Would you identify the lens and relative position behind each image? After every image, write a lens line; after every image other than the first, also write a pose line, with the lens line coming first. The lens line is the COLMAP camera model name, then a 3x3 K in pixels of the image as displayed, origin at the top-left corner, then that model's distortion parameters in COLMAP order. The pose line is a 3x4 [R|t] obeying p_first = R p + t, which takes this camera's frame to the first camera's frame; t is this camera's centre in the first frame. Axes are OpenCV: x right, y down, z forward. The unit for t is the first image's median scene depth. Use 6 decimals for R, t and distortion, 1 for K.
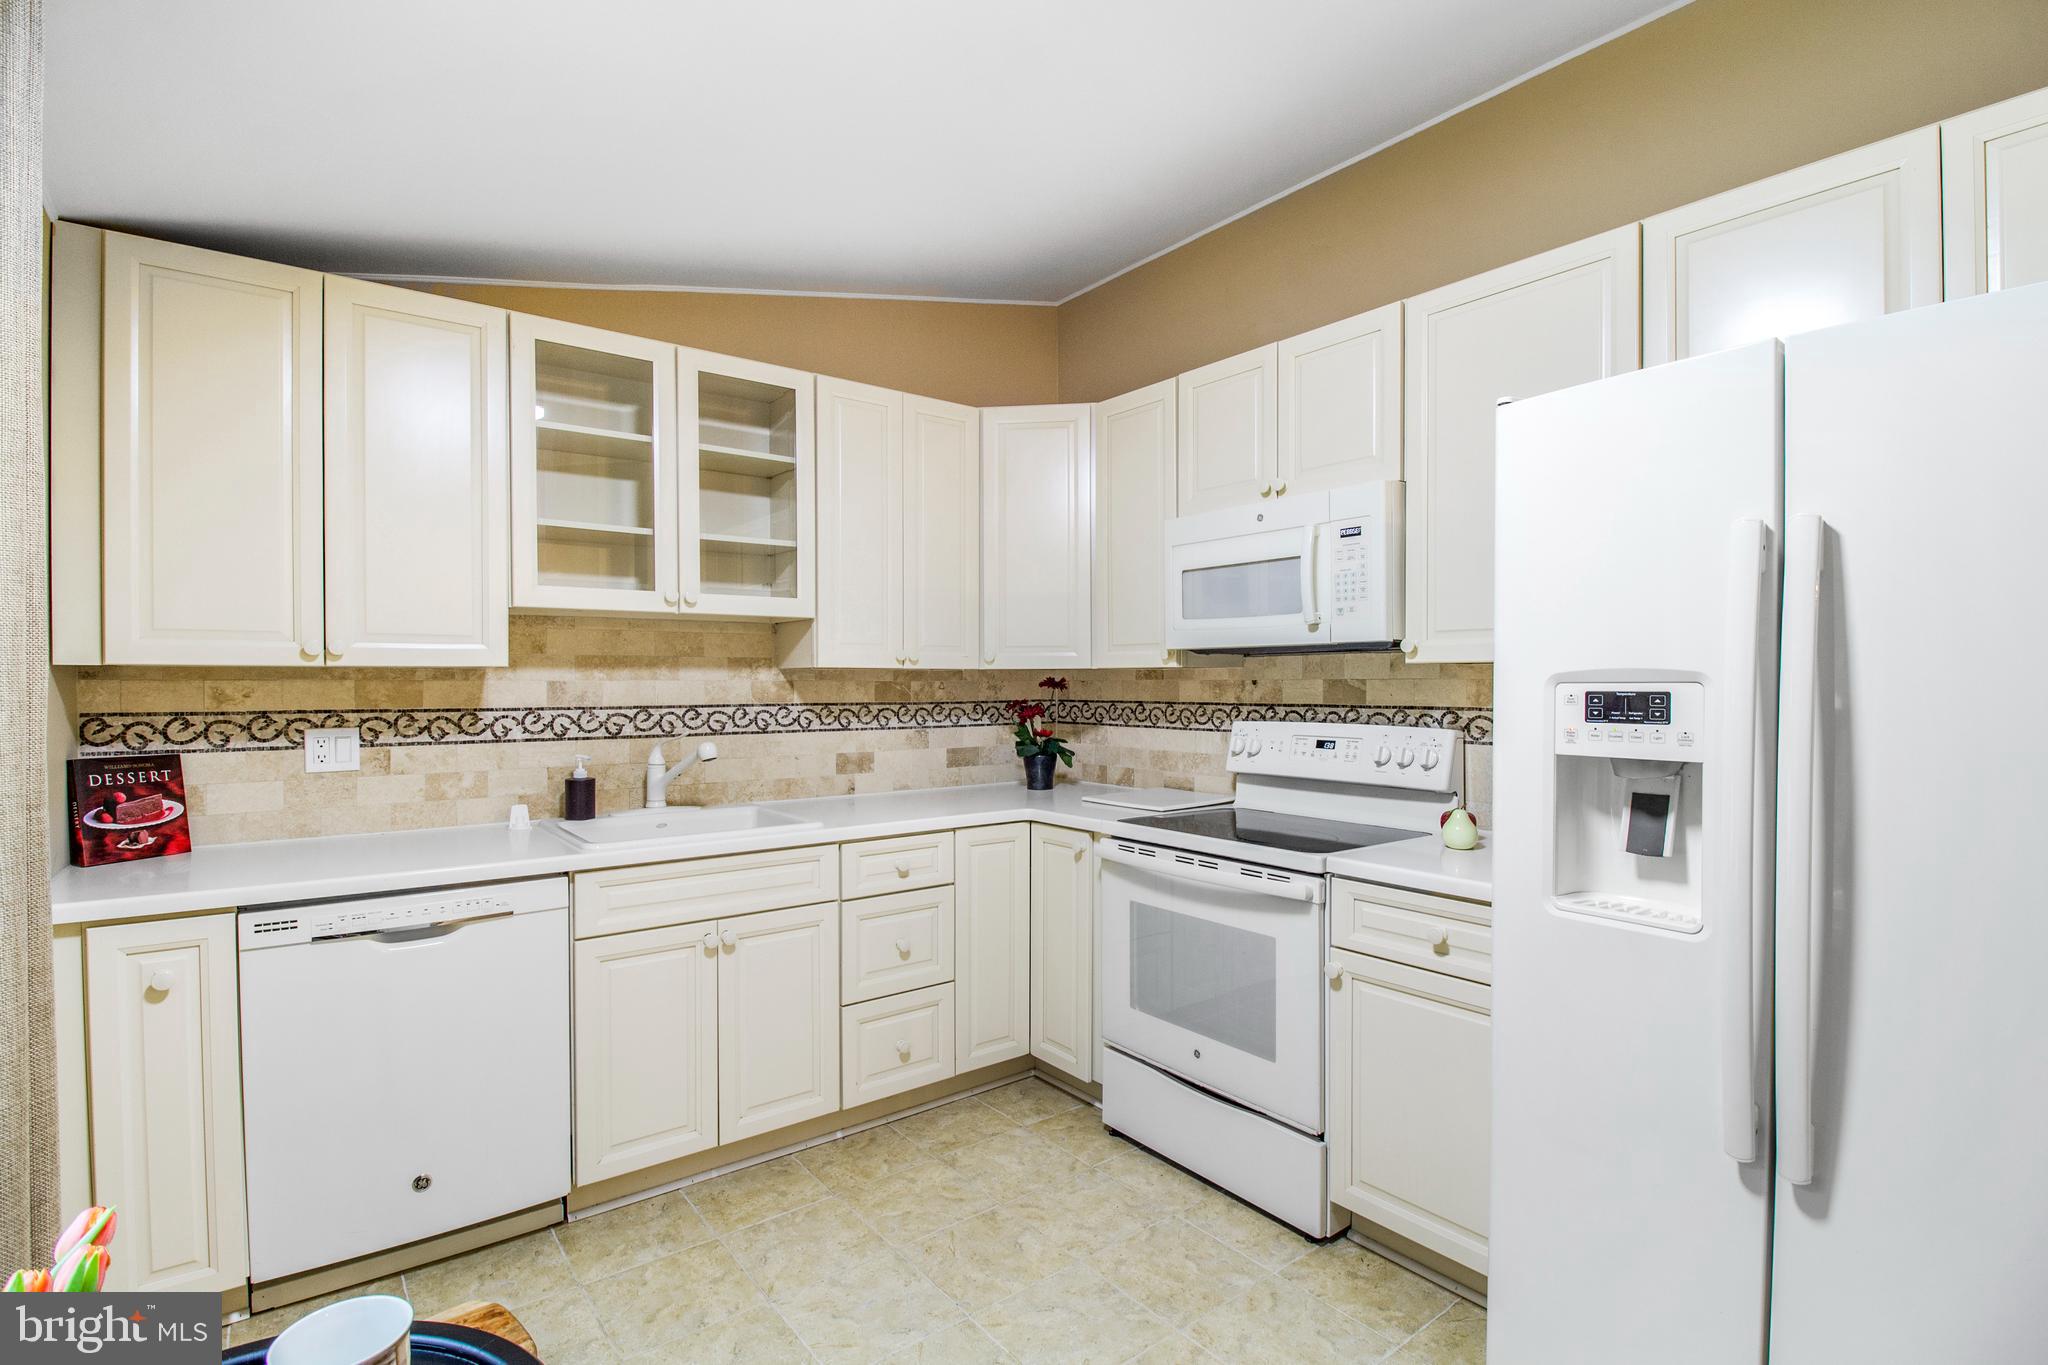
lens RADIAL K [[987.9, 0, 1026.1], [0, 987.9, 695.0], [0, 0, 1]] dist [-0.004743, -0.000617]
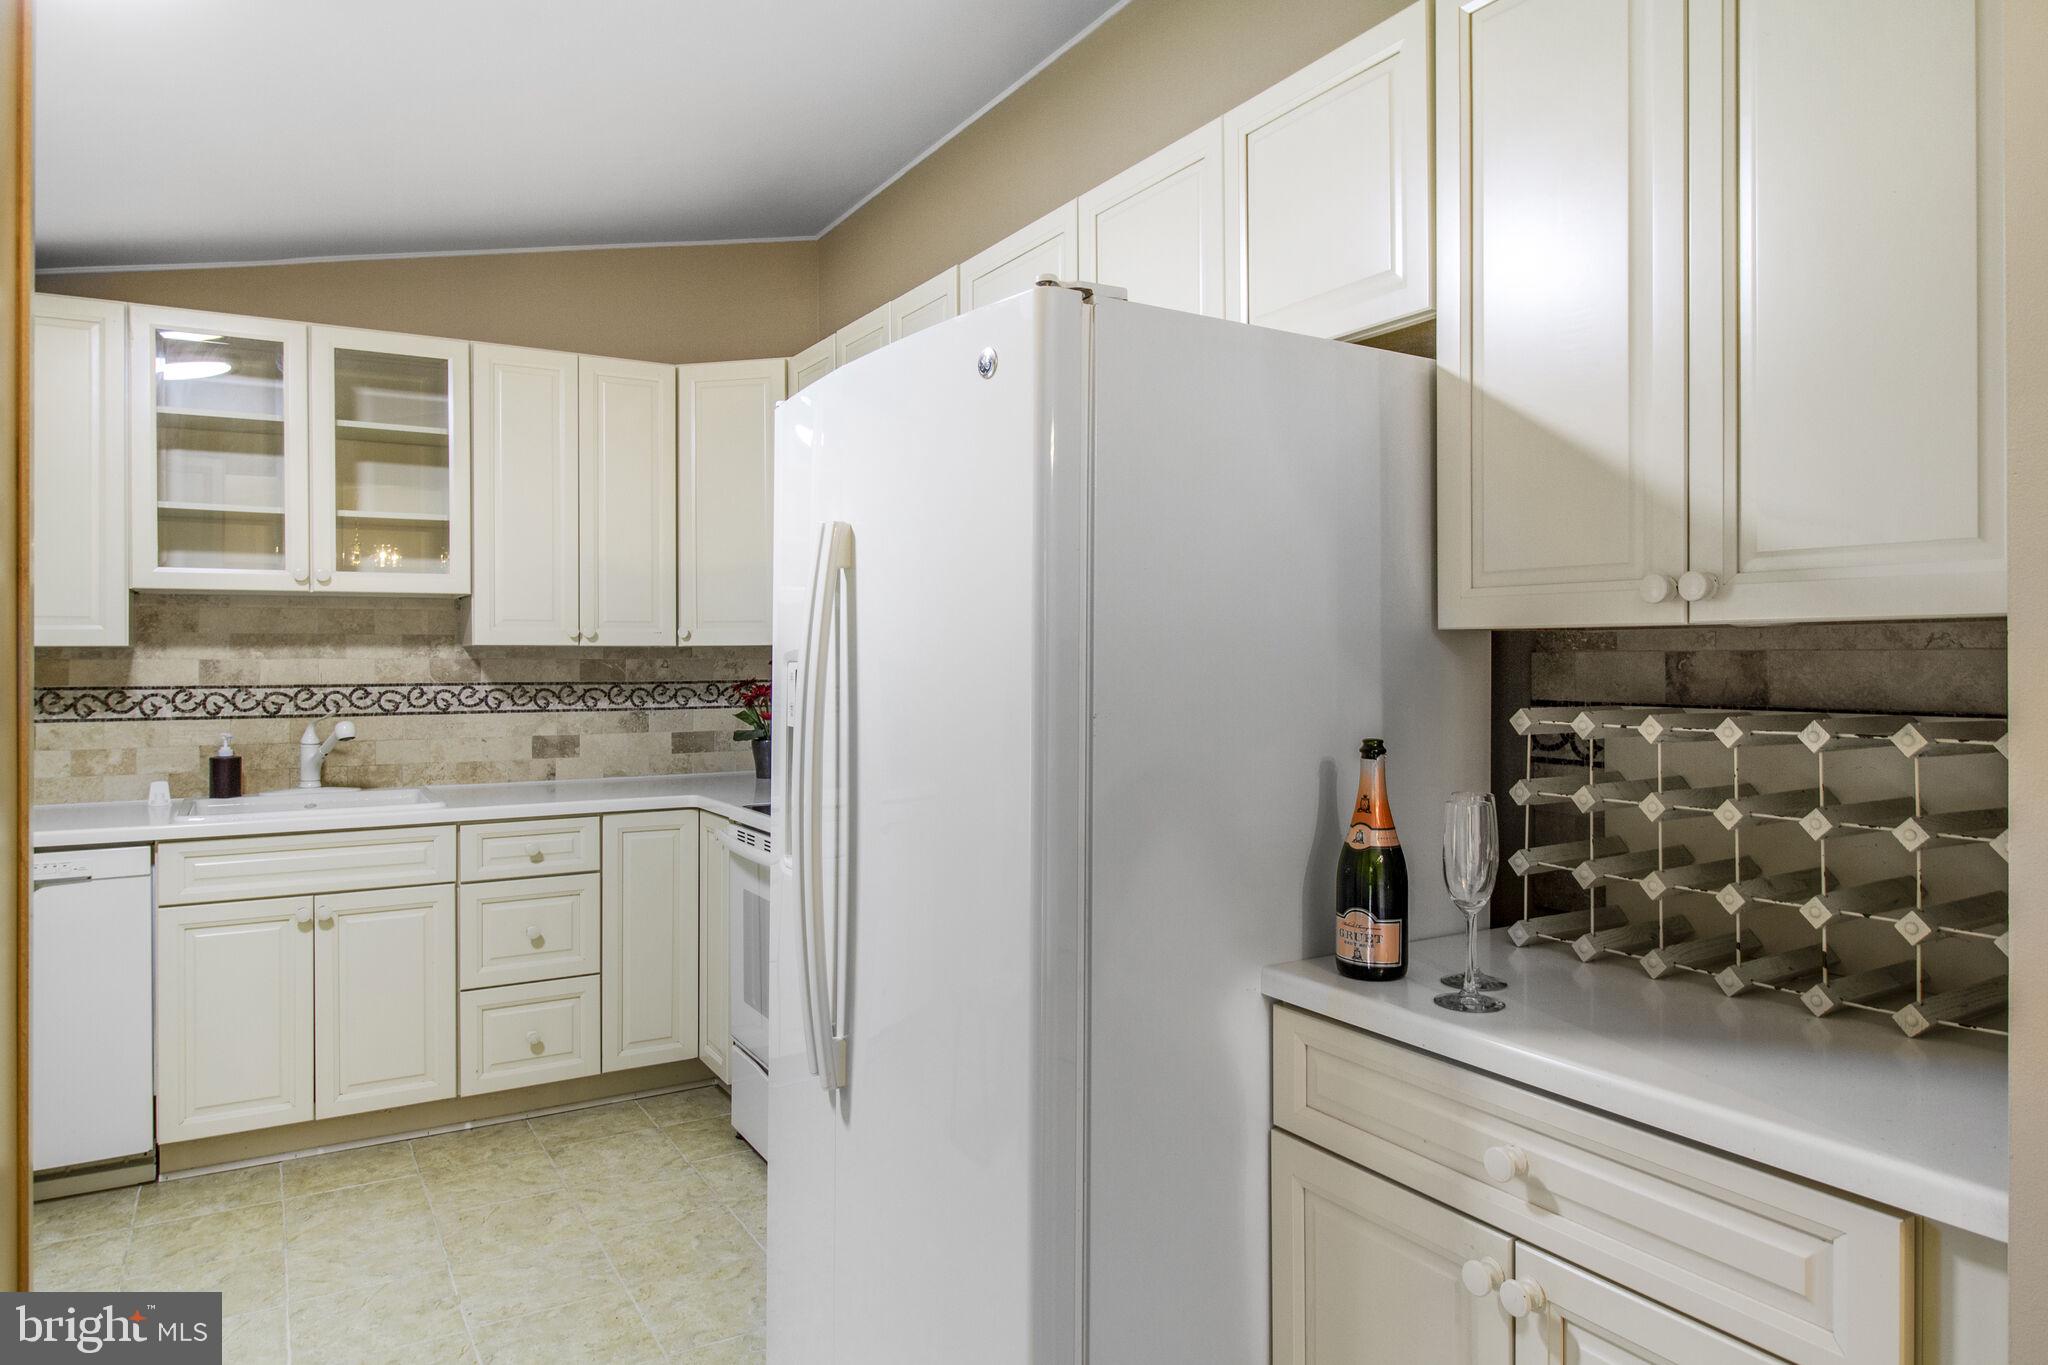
lens RADIAL K [[1322.4, 0, 1023.8], [0, 1322.4, 663.8], [0, 0, 1]] dist [0.000306, 0.000986]
pose [[0.991918, -0.000689, -0.126879, 0.519052], [-0.000473, 0.999958, -0.009135, 0.001985], [0.126880, 0.009121, 0.991876, -0.227966]]
